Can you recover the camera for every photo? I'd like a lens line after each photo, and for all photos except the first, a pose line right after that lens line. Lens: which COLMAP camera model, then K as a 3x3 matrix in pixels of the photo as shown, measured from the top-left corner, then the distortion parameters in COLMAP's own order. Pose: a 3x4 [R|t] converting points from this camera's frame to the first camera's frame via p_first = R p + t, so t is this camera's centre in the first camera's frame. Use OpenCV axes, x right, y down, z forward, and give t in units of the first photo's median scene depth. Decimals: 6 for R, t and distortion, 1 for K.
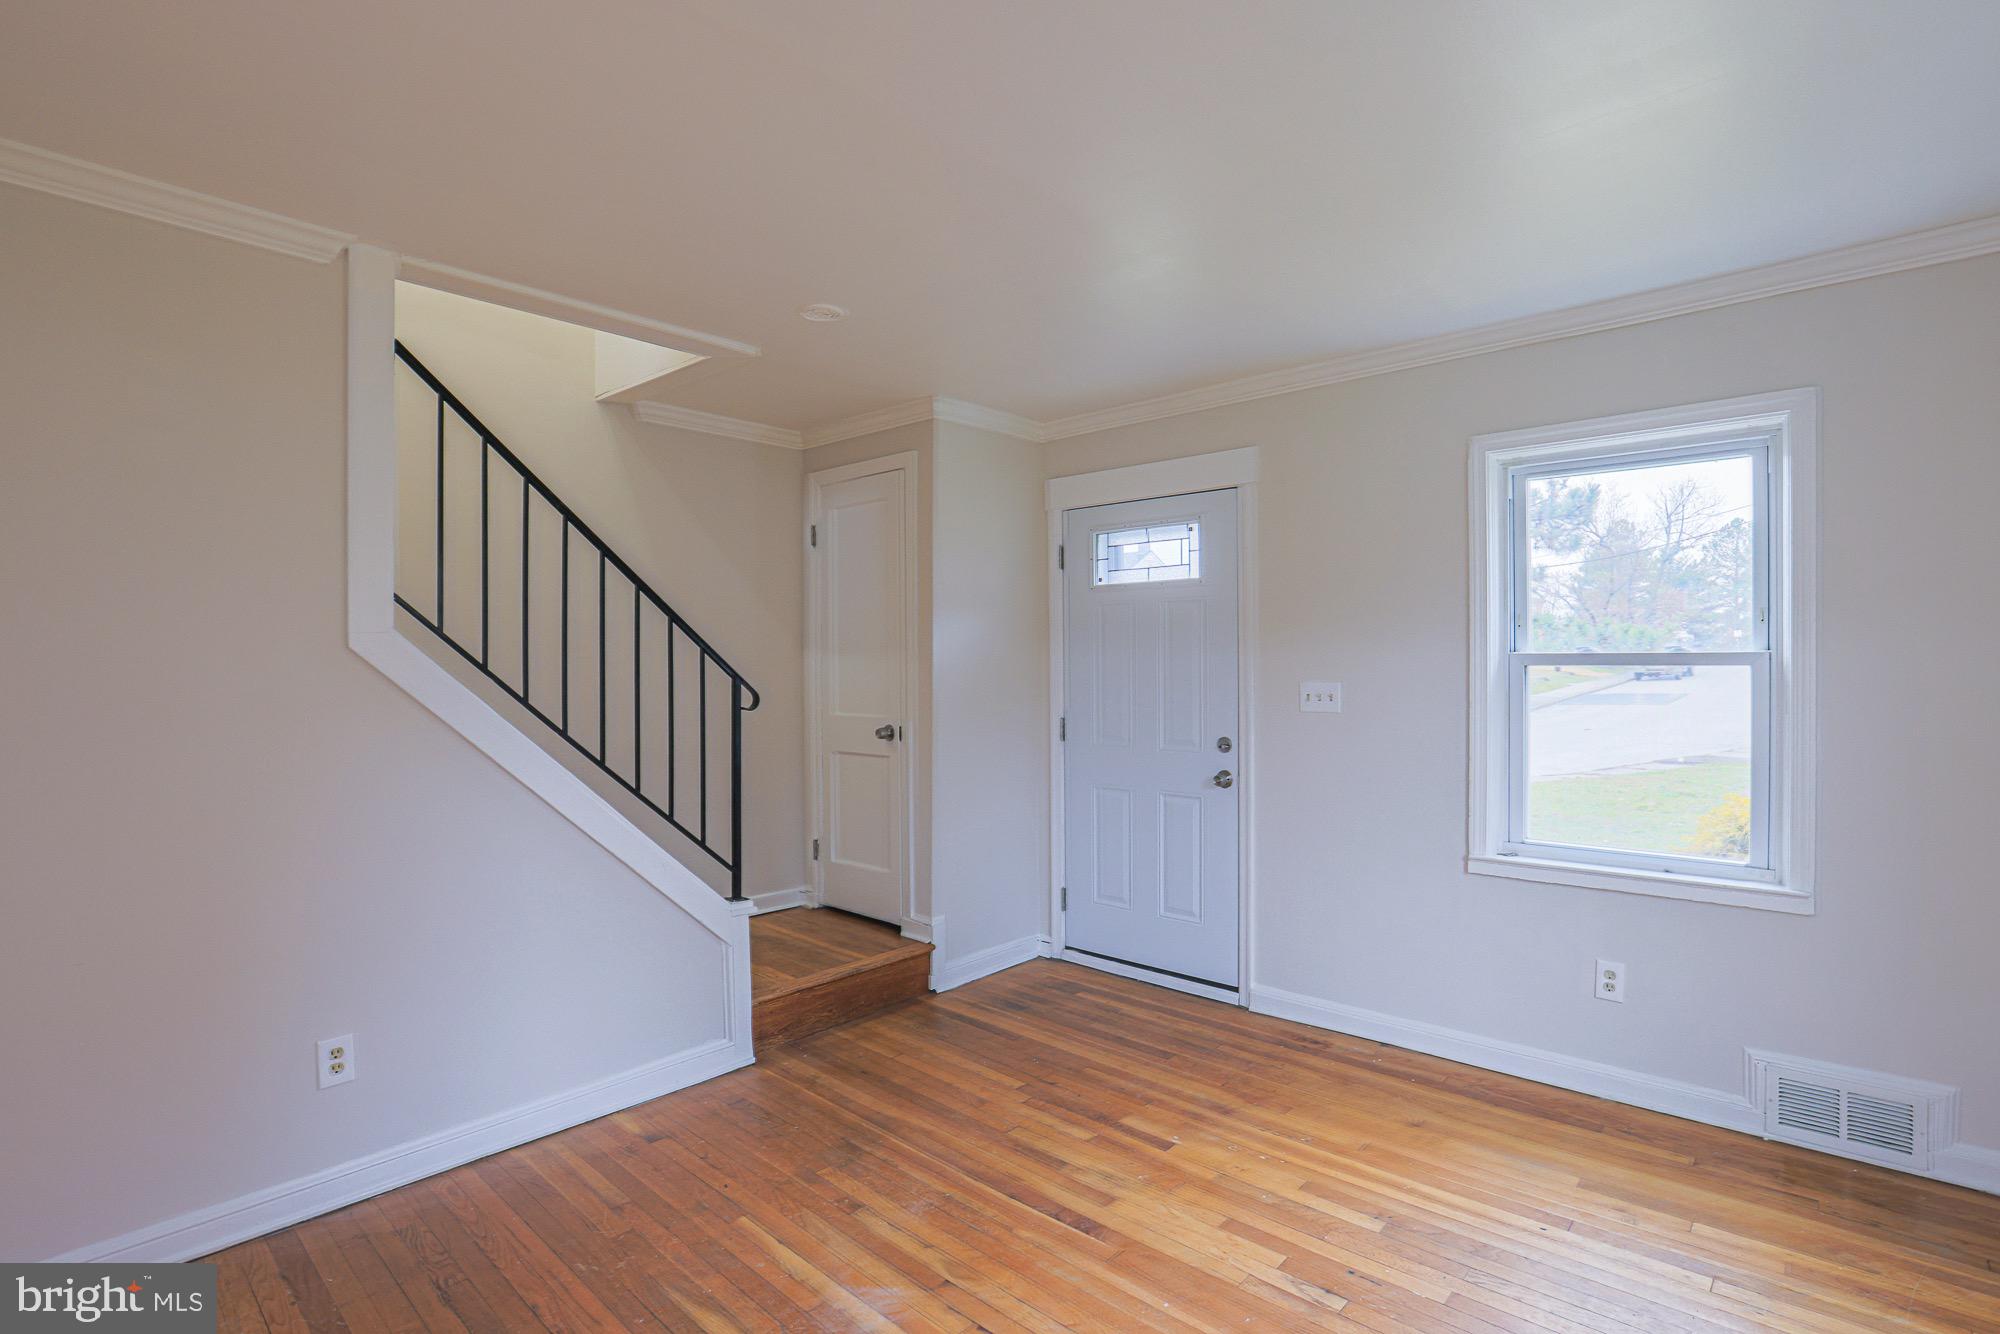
lens RADIAL K [[939.4, 0, 1007.3], [0, 939.4, 666.1], [0, 0, 1]] dist [-0.067076, 0.017966]
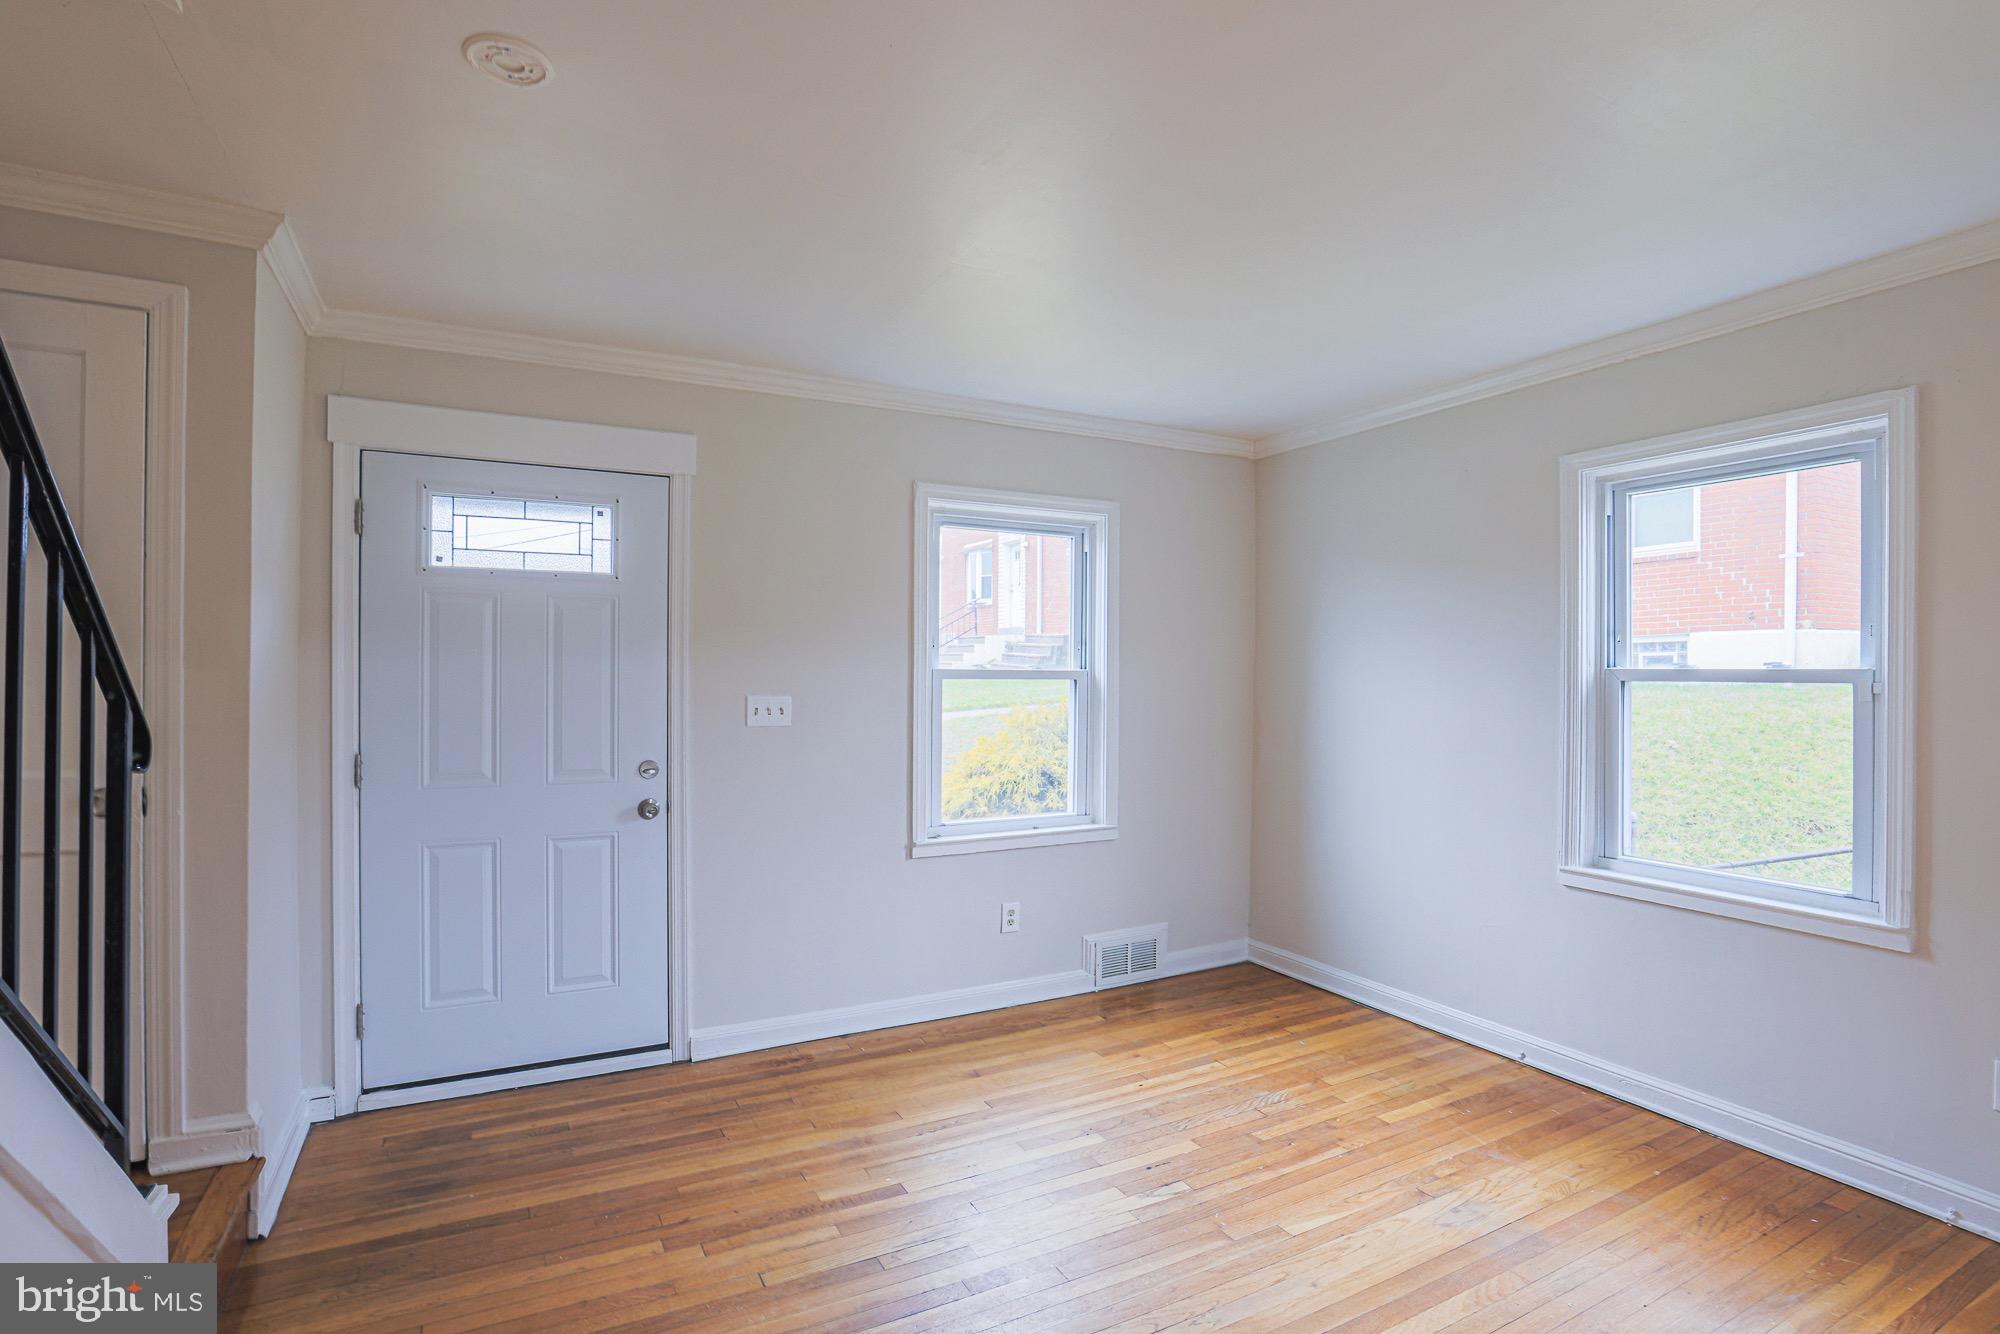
lens RADIAL K [[939.4, 0, 1007.3], [0, 939.4, 666.1], [0, 0, 1]] dist [-0.067076, 0.017966]
pose [[0.344766, 0.018545, 0.938506, -0.562944], [-0.003326, 0.999823, -0.018535, 0.004200], [-0.938683, 0.003269, 0.344766, 0.476691]]
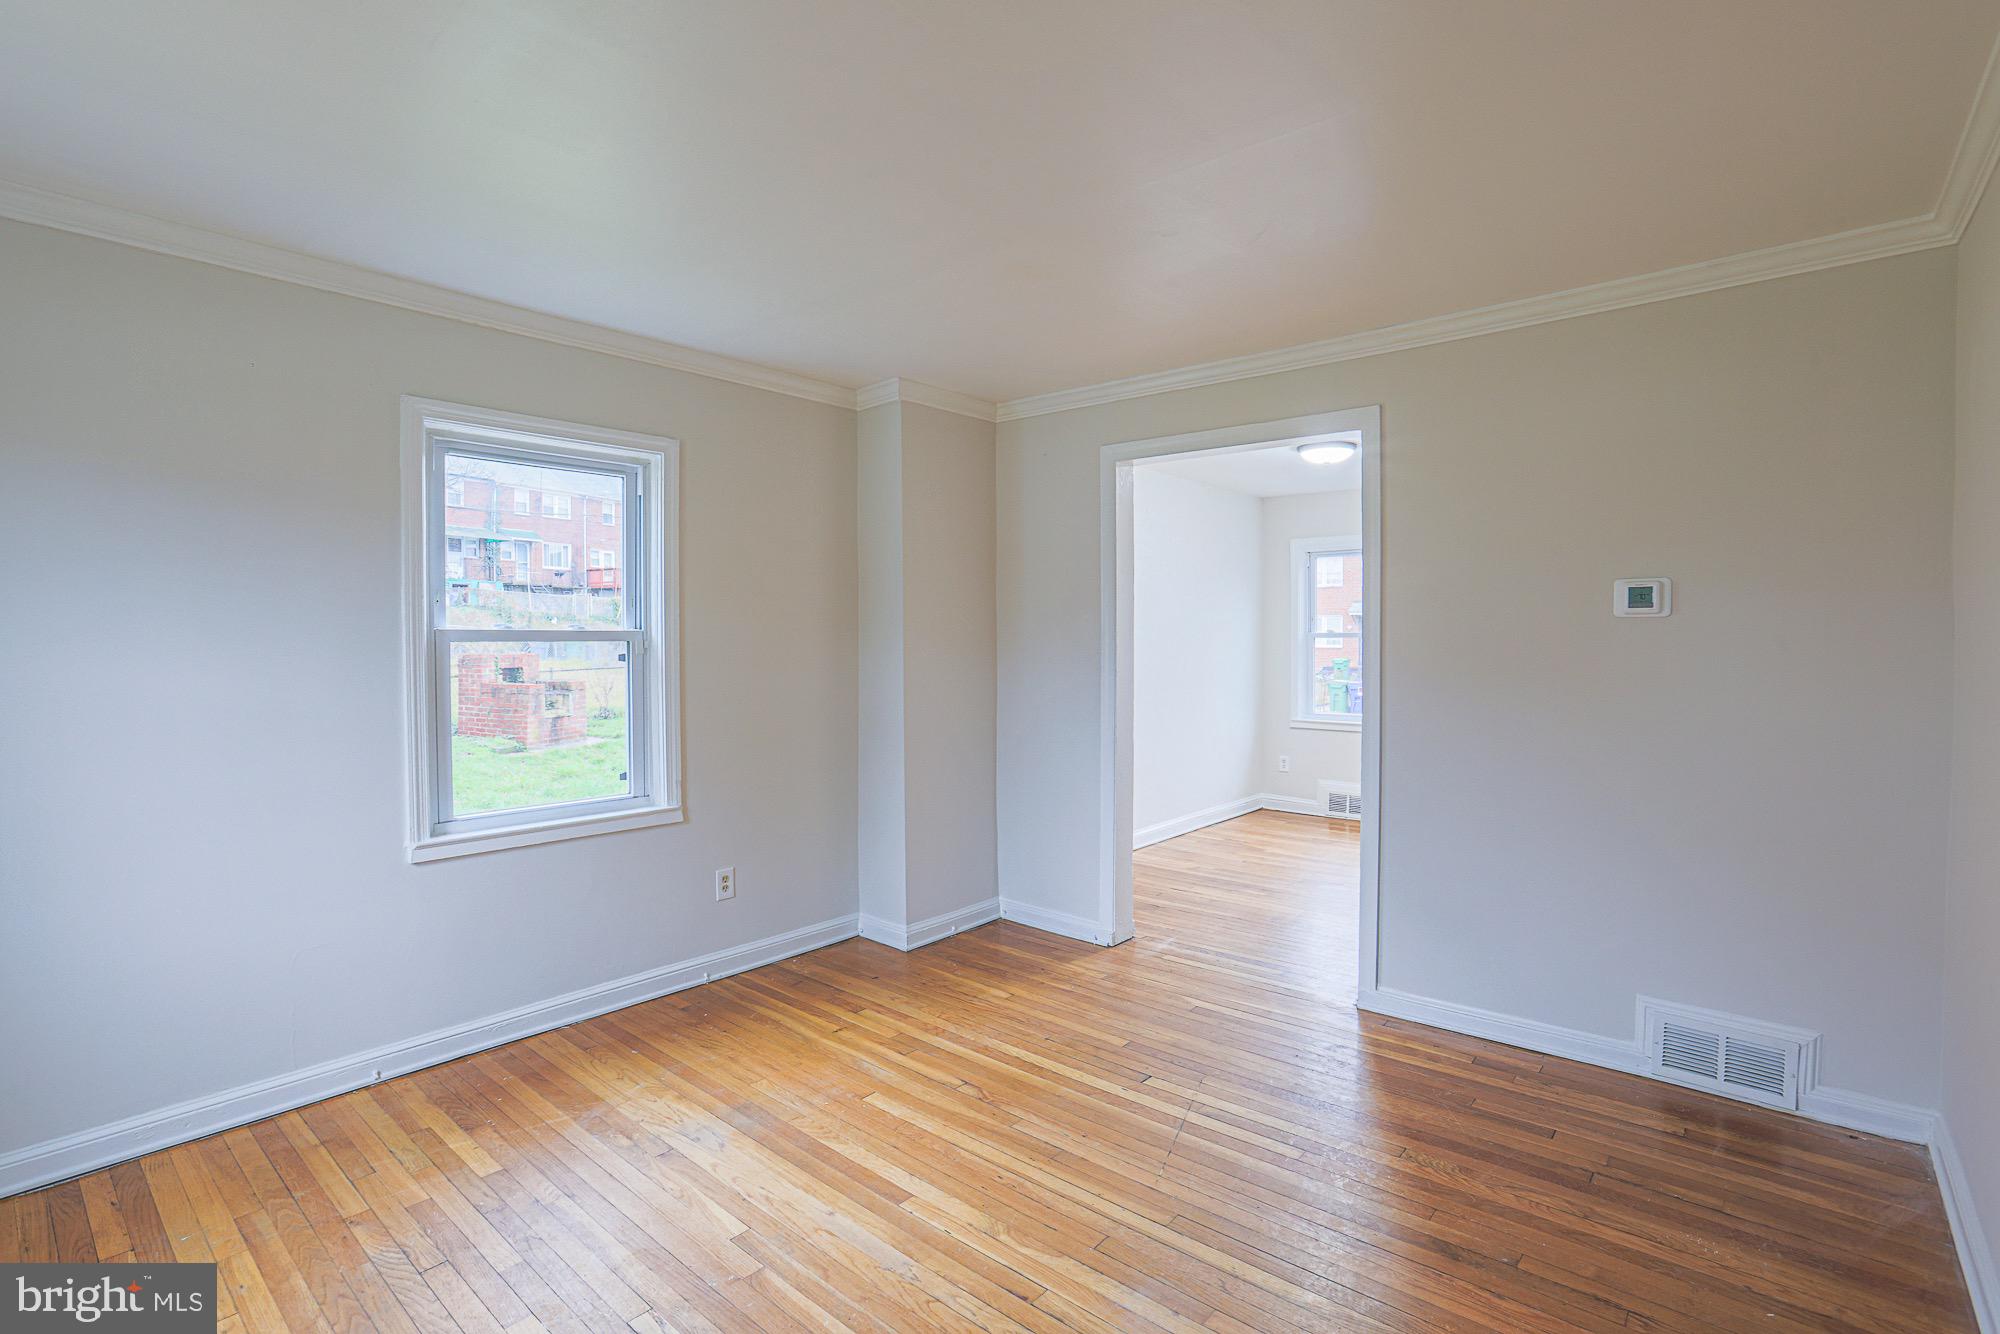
lens RADIAL K [[939.4, 0, 1007.3], [0, 939.4, 666.1], [0, 0, 1]] dist [-0.067076, 0.017966]
pose [[-0.999455, 0.012625, -0.030488, 0.397647], [0.011564, 0.999330, 0.034715, -0.005480], [0.030906, 0.034344, -0.998932, 1.643307]]
